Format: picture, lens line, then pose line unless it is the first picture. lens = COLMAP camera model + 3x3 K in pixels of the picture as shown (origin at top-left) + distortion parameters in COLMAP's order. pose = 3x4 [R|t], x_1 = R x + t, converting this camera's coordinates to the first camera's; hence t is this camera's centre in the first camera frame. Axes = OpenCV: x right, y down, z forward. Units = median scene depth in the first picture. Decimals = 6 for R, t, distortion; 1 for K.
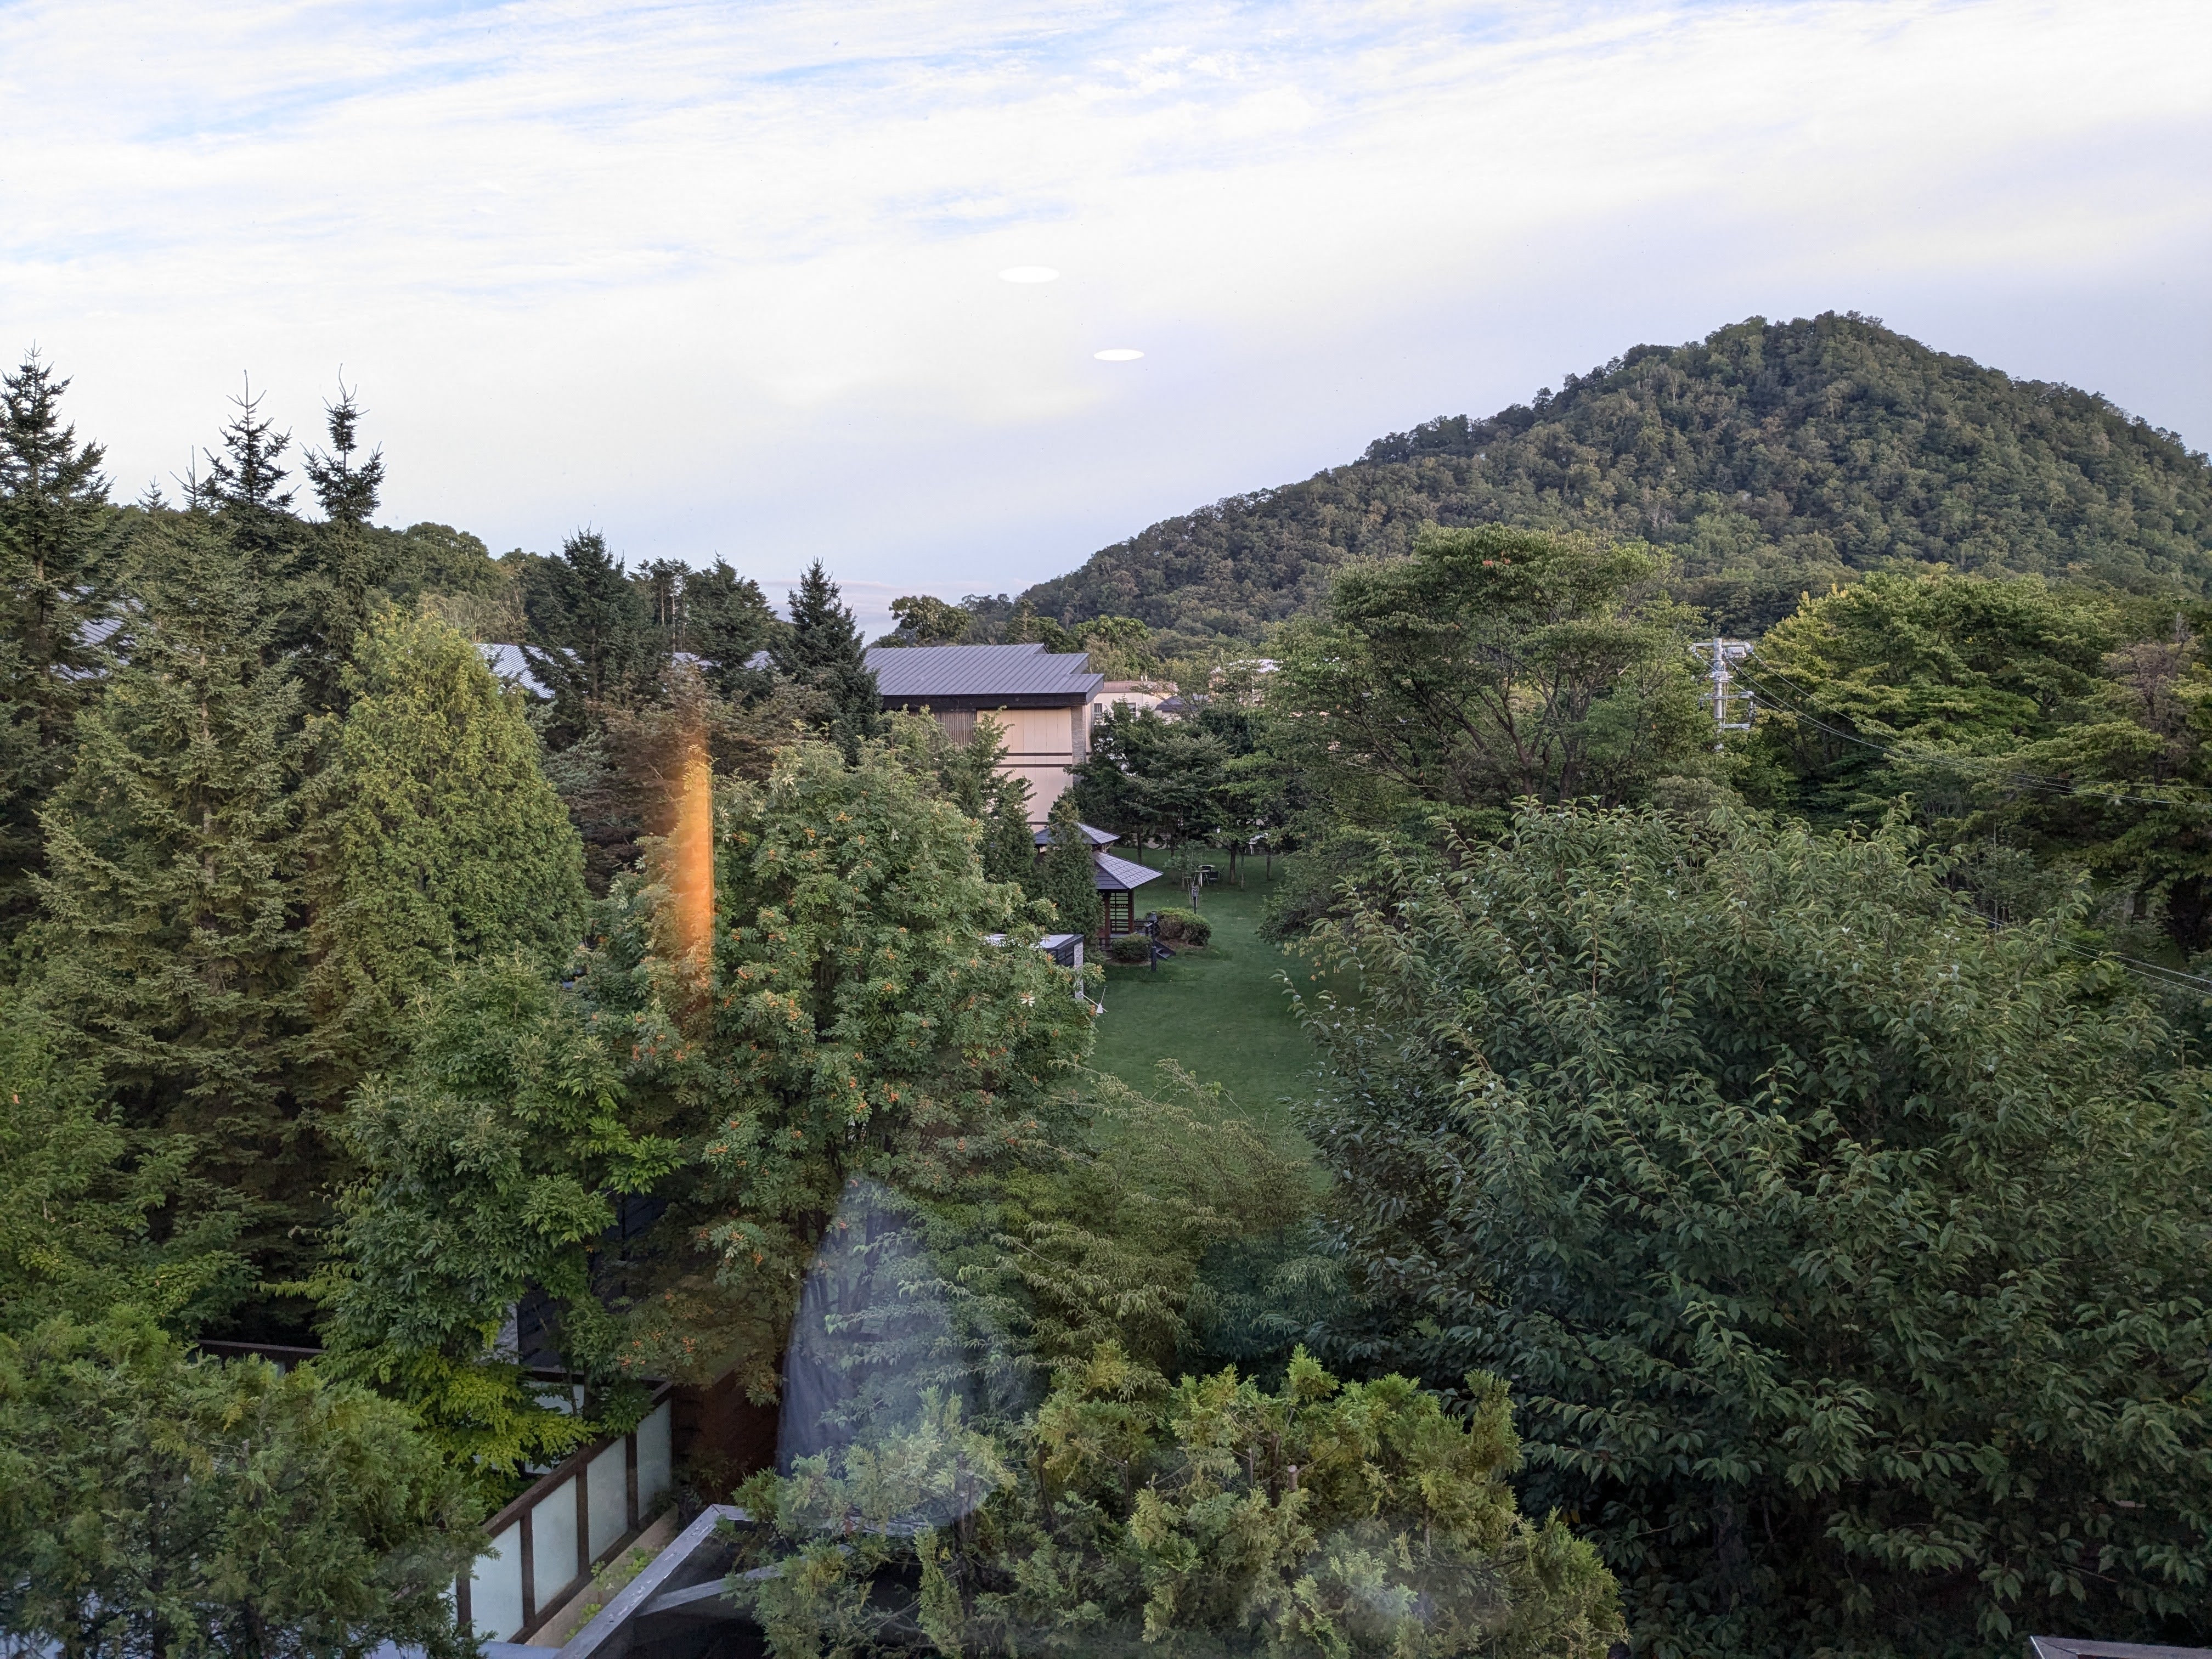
lens RADIAL K [[1762.8, 0, 1104.9], [0, 1762.8, 830.6], [0, 0, 1]] dist [0.069985, -0.113299]
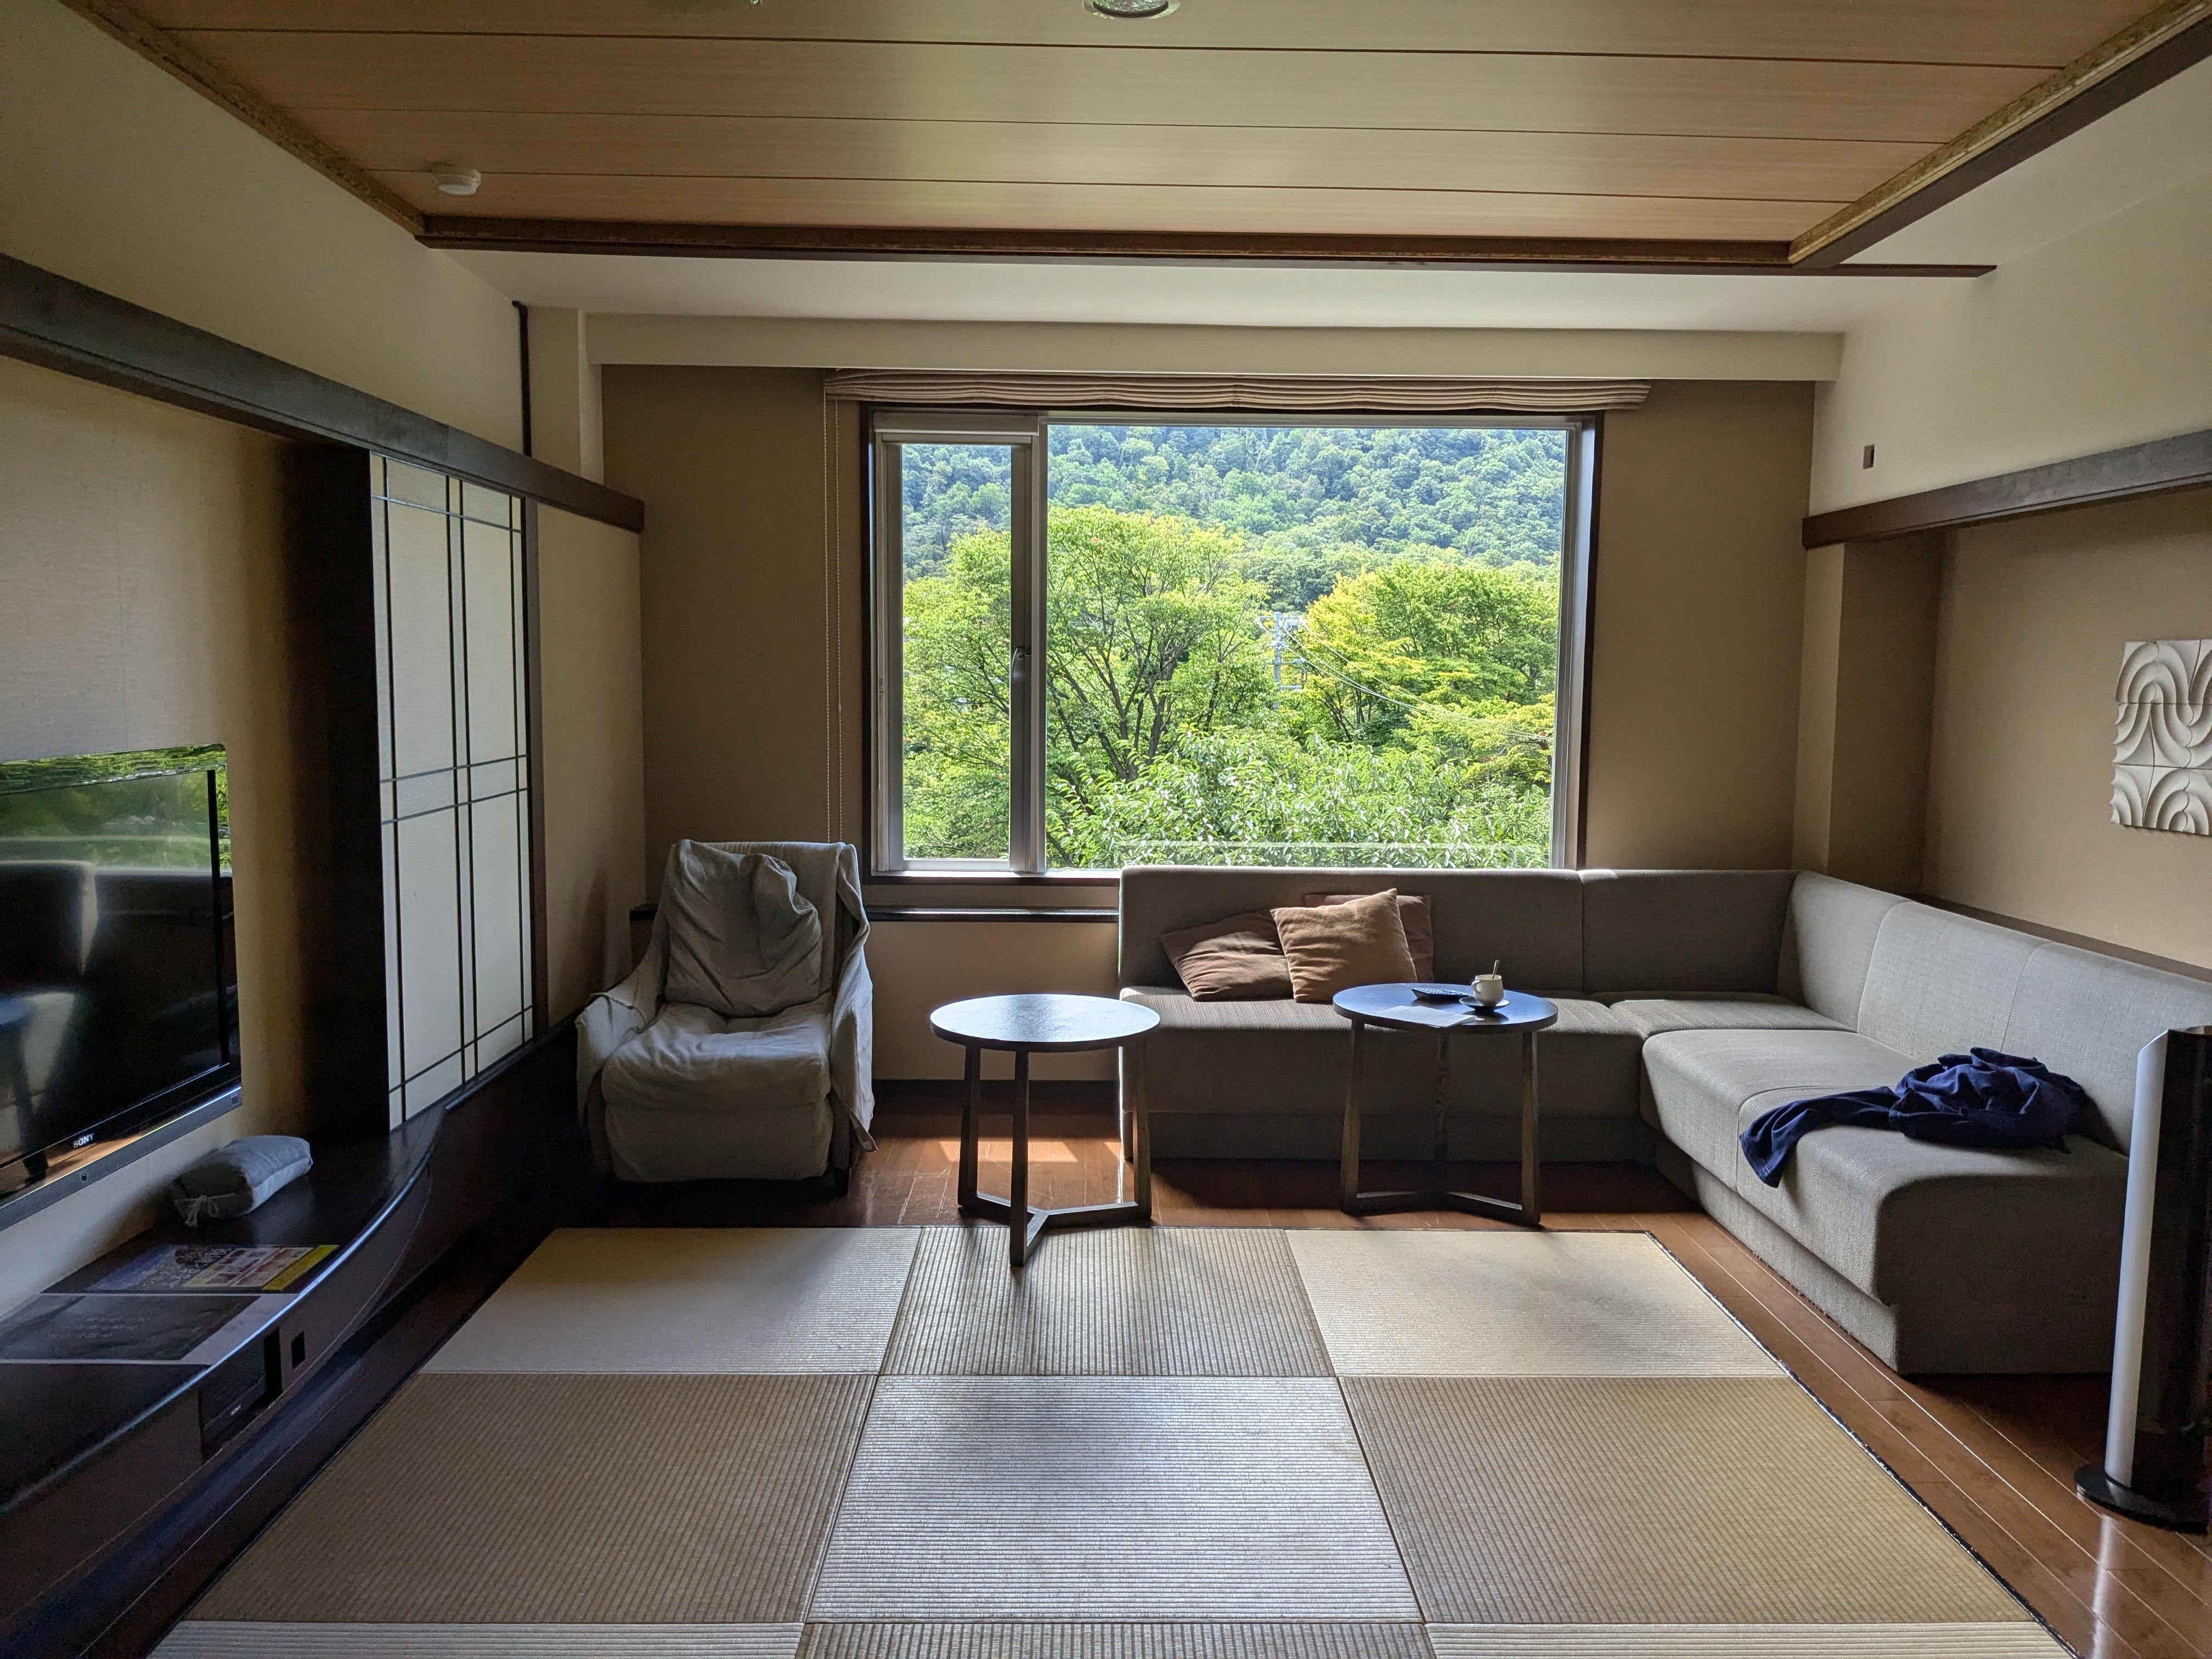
lens RADIAL K [[1762.8, 0, 1107.1], [0, 1762.8, 859.4], [0, 0, 1]] dist [0.069985, -0.113299]
pose [[0.968975, -0.002748, 0.247143, -0.046222], [-0.006966, 0.999237, 0.038422, 0.009299], [-0.247060, -0.038952, 0.968217, -0.094488]]
